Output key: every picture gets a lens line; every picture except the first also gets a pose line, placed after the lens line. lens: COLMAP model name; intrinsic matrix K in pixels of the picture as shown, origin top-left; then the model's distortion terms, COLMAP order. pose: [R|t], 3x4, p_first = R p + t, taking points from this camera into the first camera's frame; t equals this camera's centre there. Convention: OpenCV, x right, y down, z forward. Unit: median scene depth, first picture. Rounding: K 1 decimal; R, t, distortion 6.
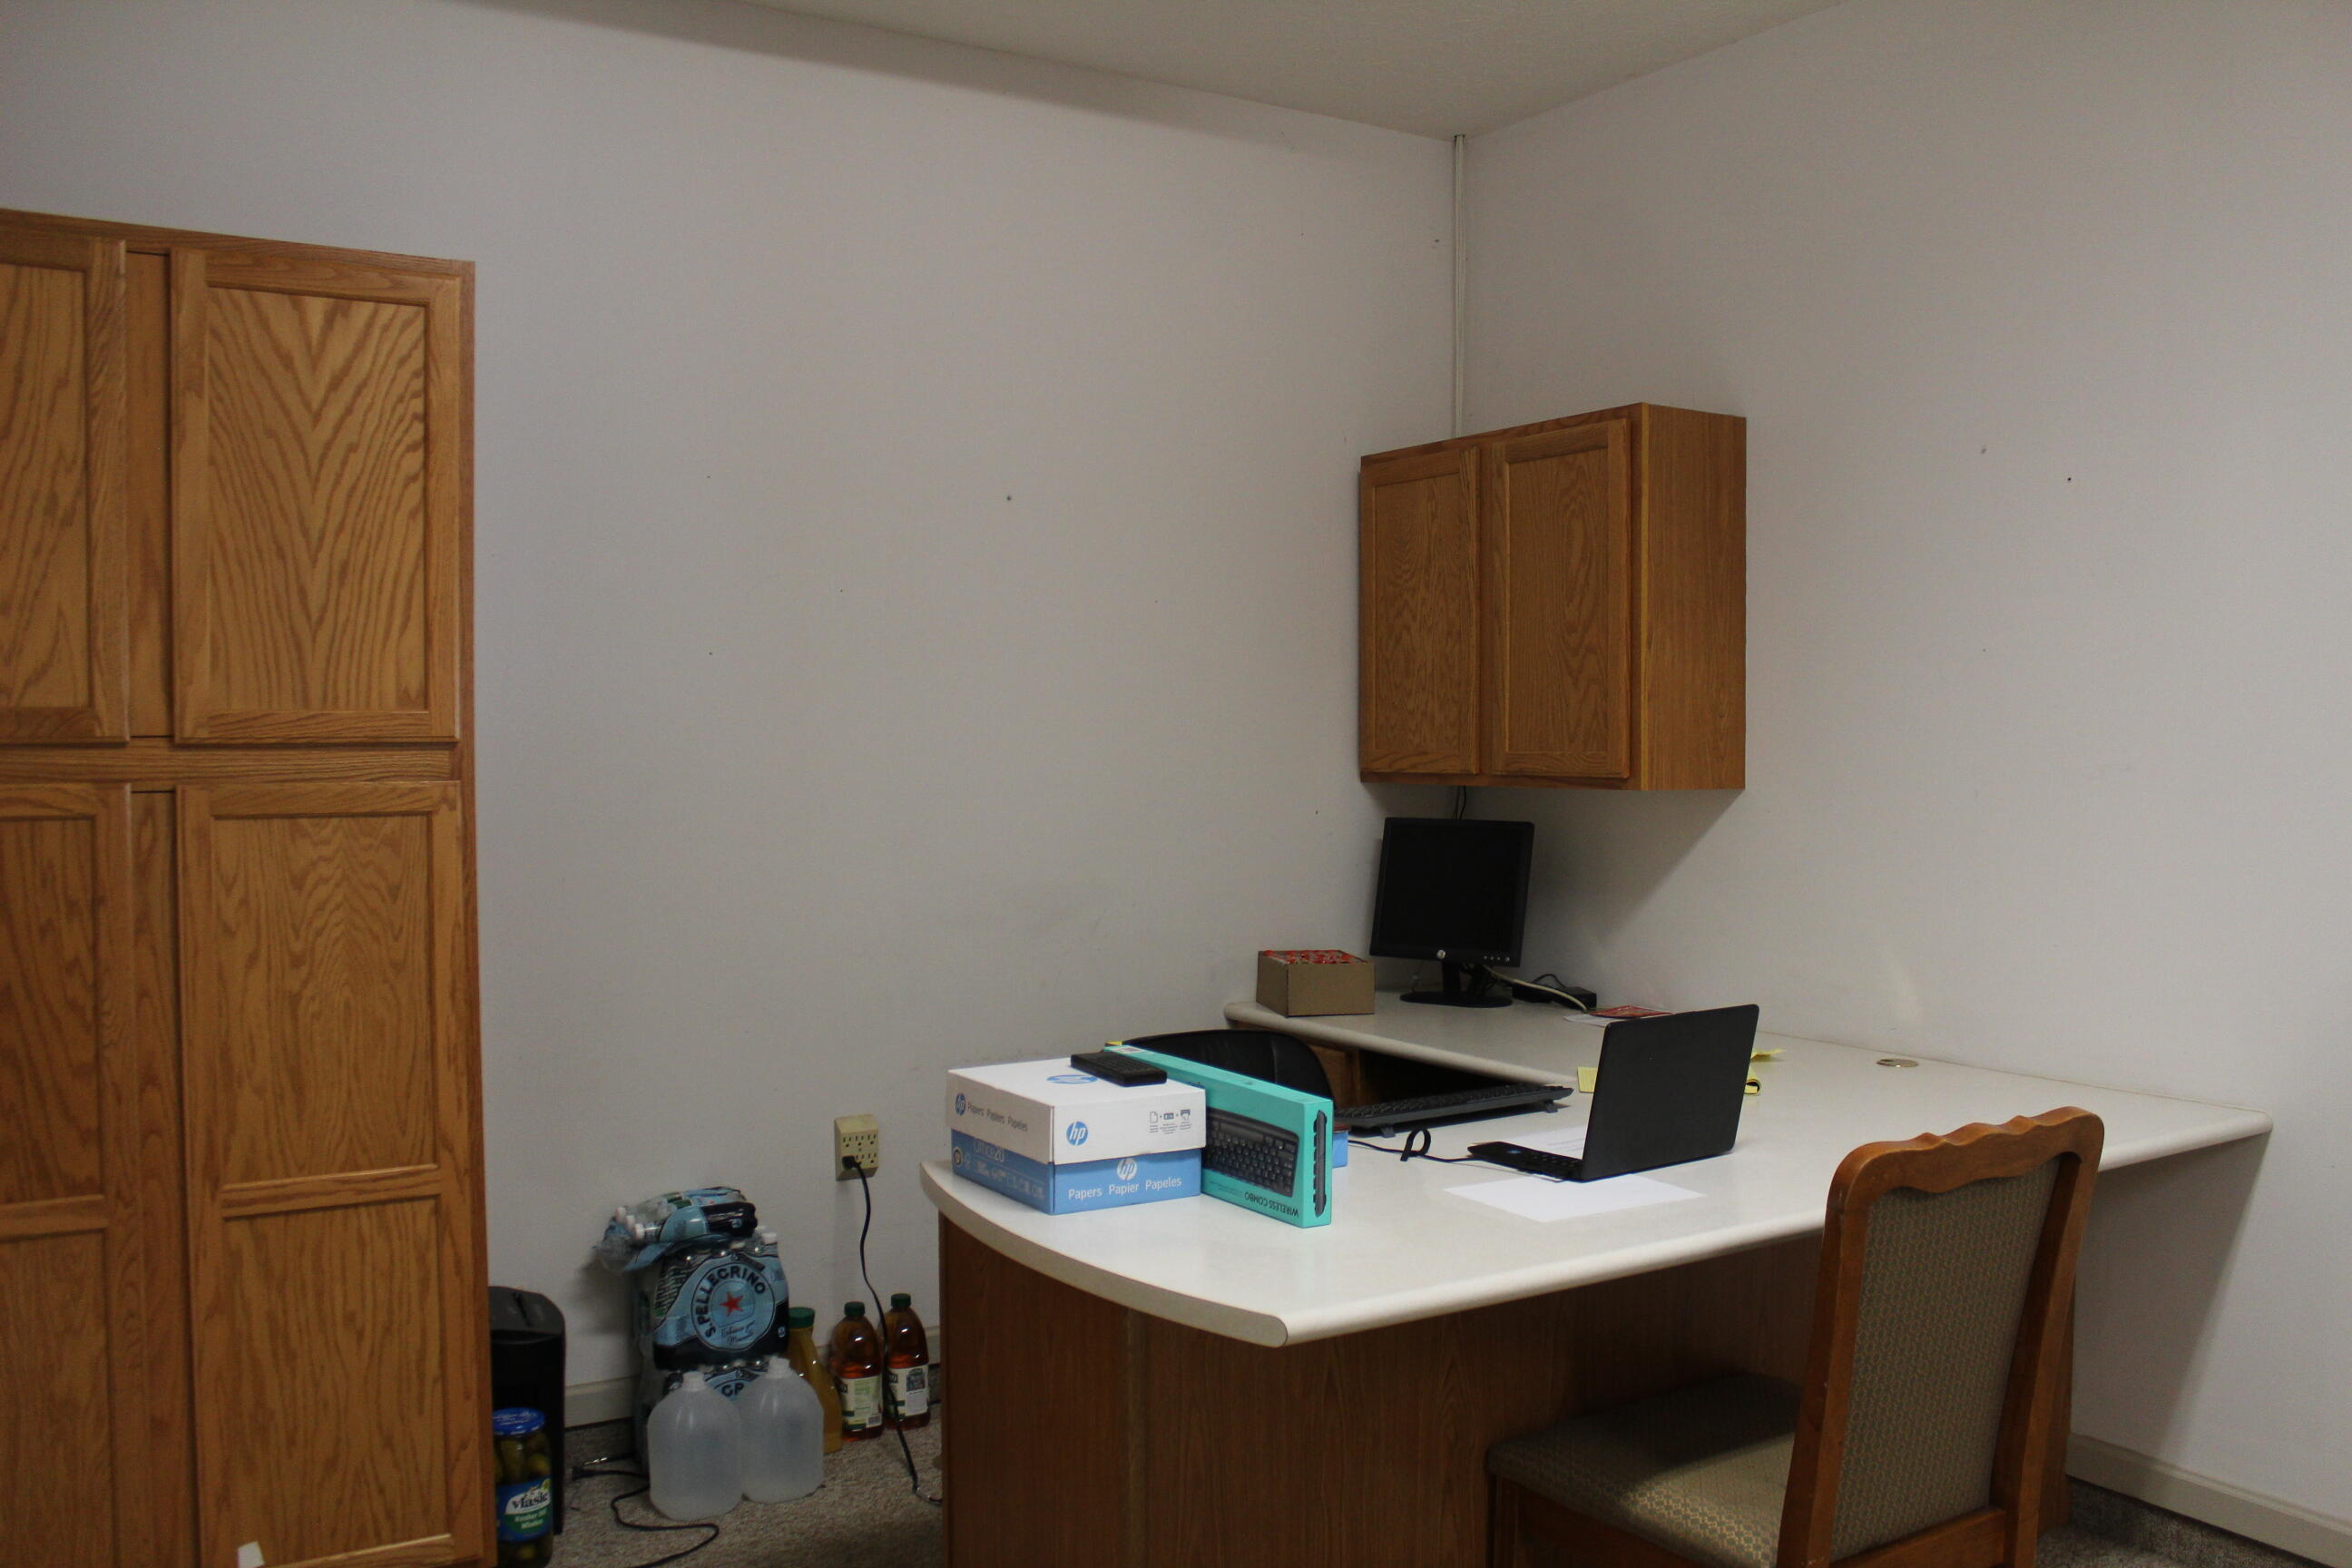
lens RADIAL K [[1972.1, 0, 1208.8], [0, 1972.1, 794.3], [0, 0, 1]] dist [-0.179273, 0.175615]
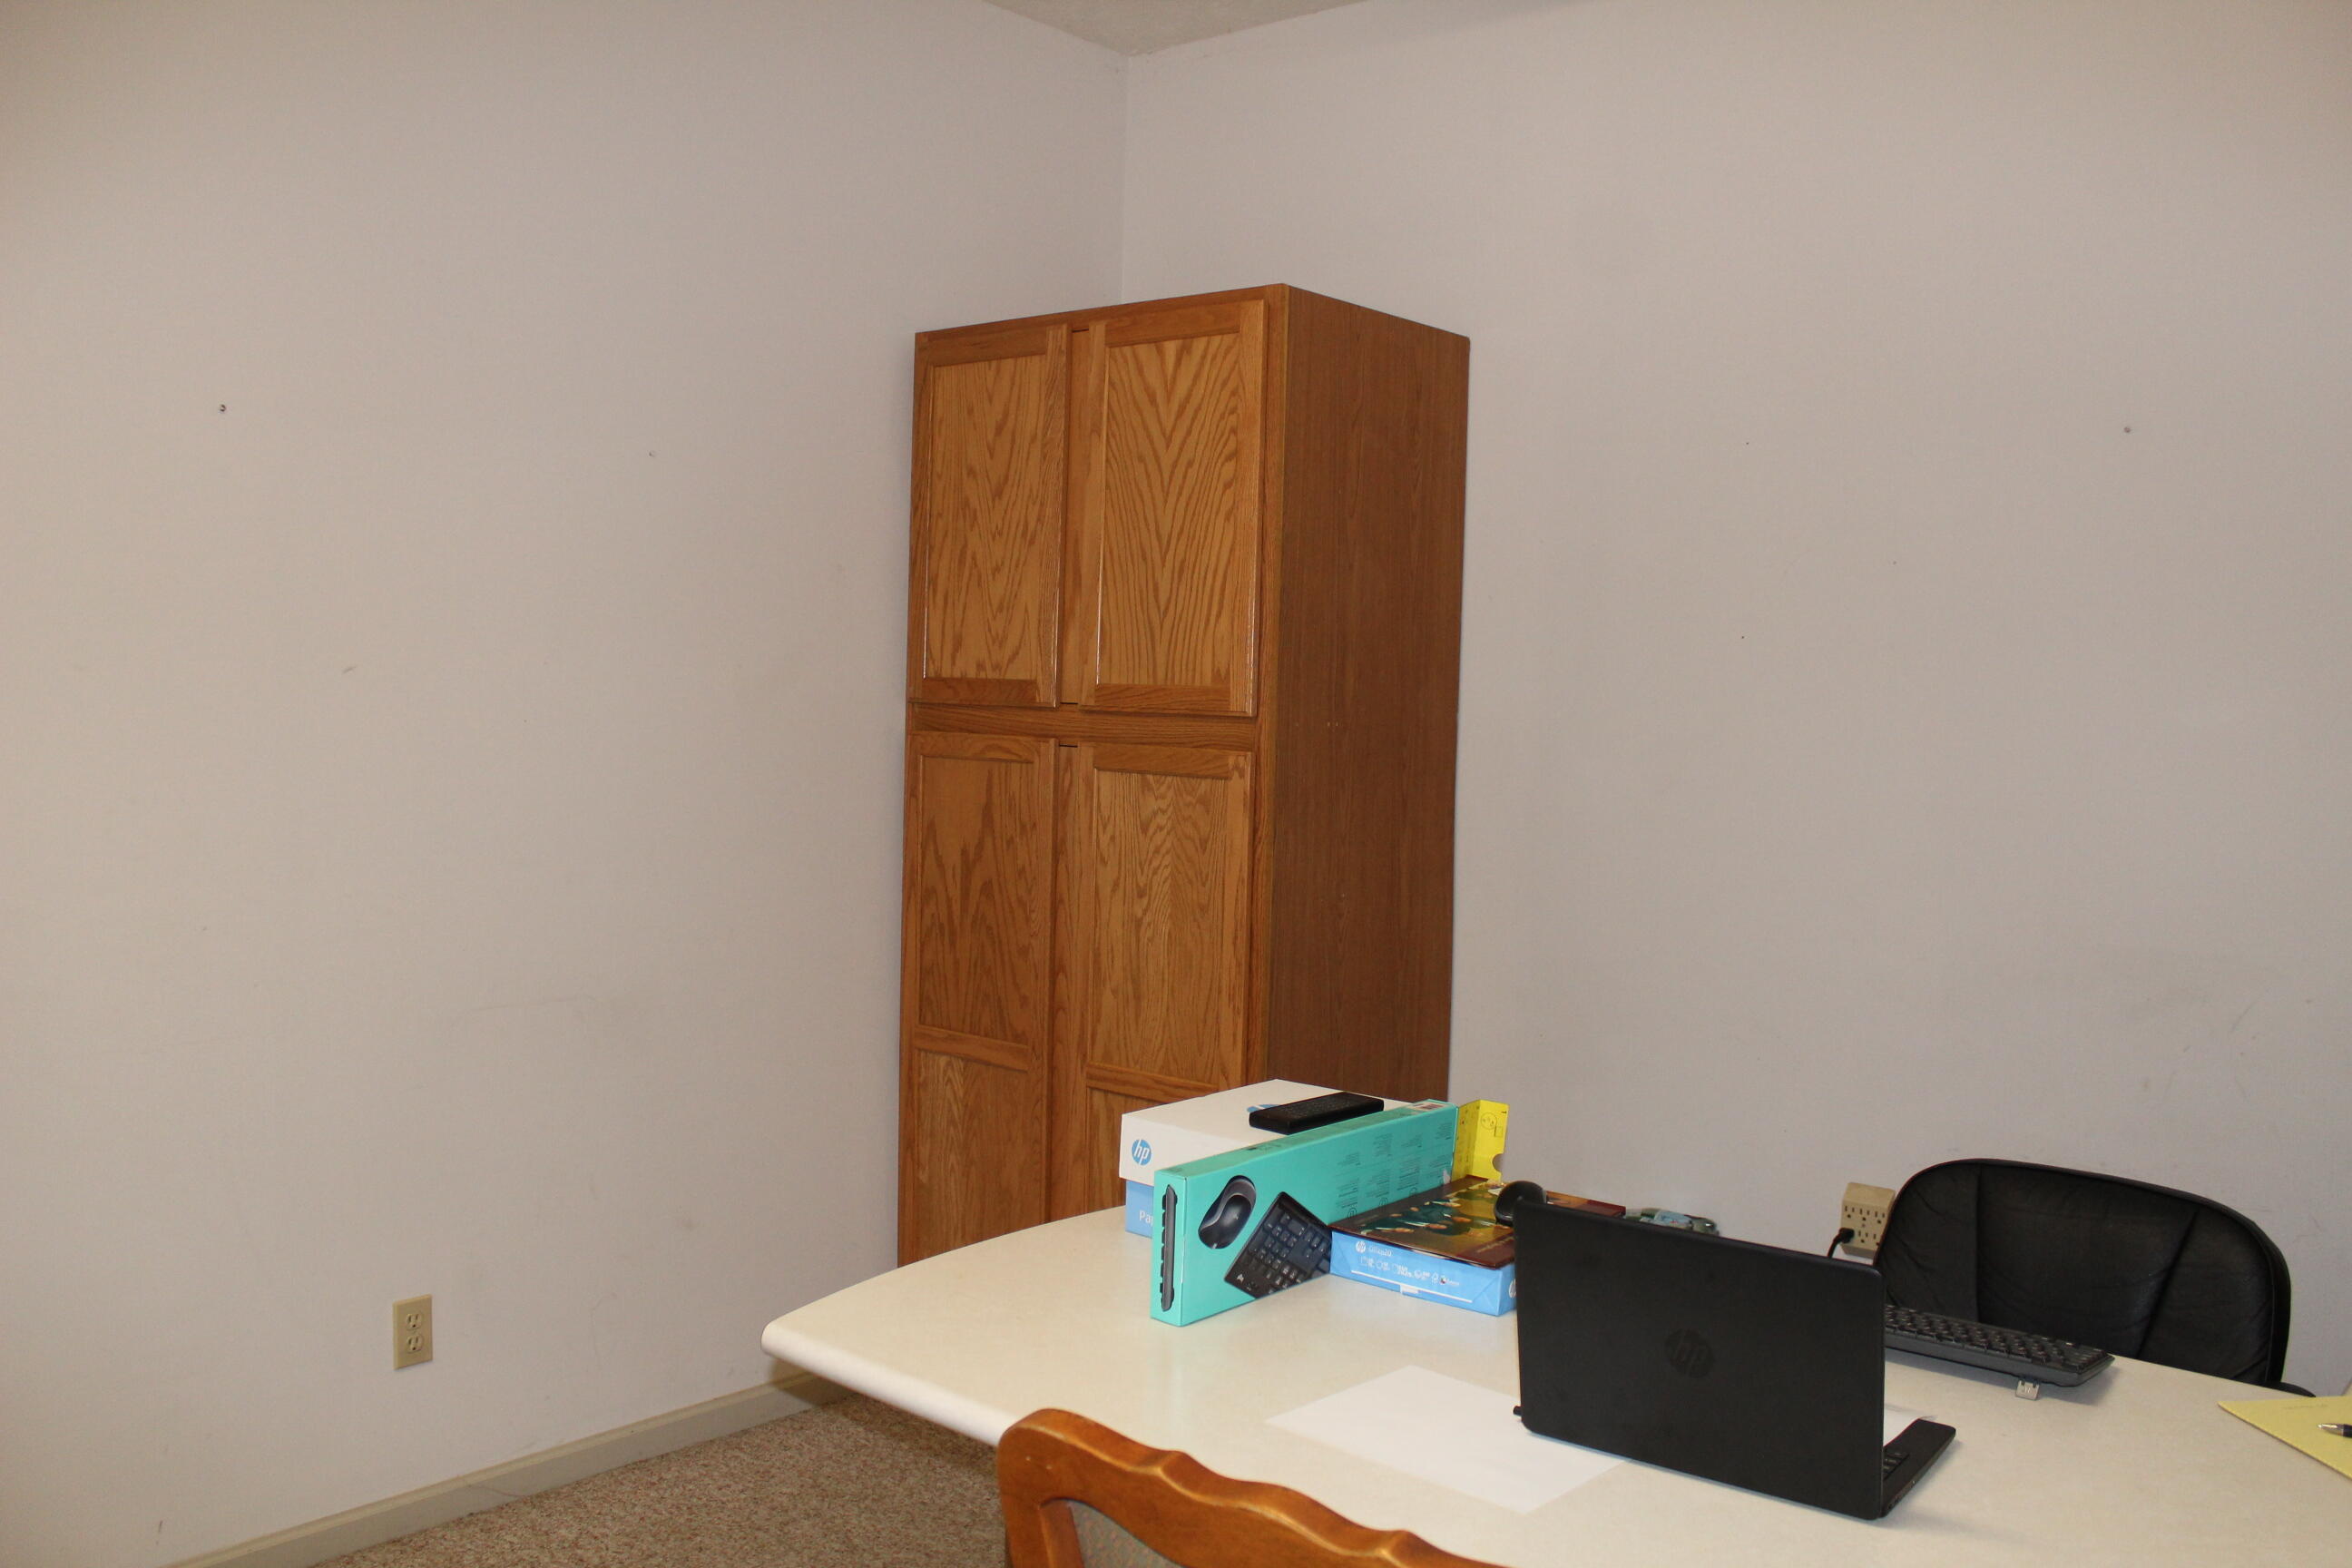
lens RADIAL K [[1972.1, 0, 1208.8], [0, 1972.1, 794.3], [0, 0, 1]] dist [-0.179273, 0.175615]
pose [[0.307523, 0.065536, -0.949281, 0.722693], [-0.061022, 0.996930, 0.049058, -0.038893], [0.949582, 0.042840, 0.310579, 0.651588]]
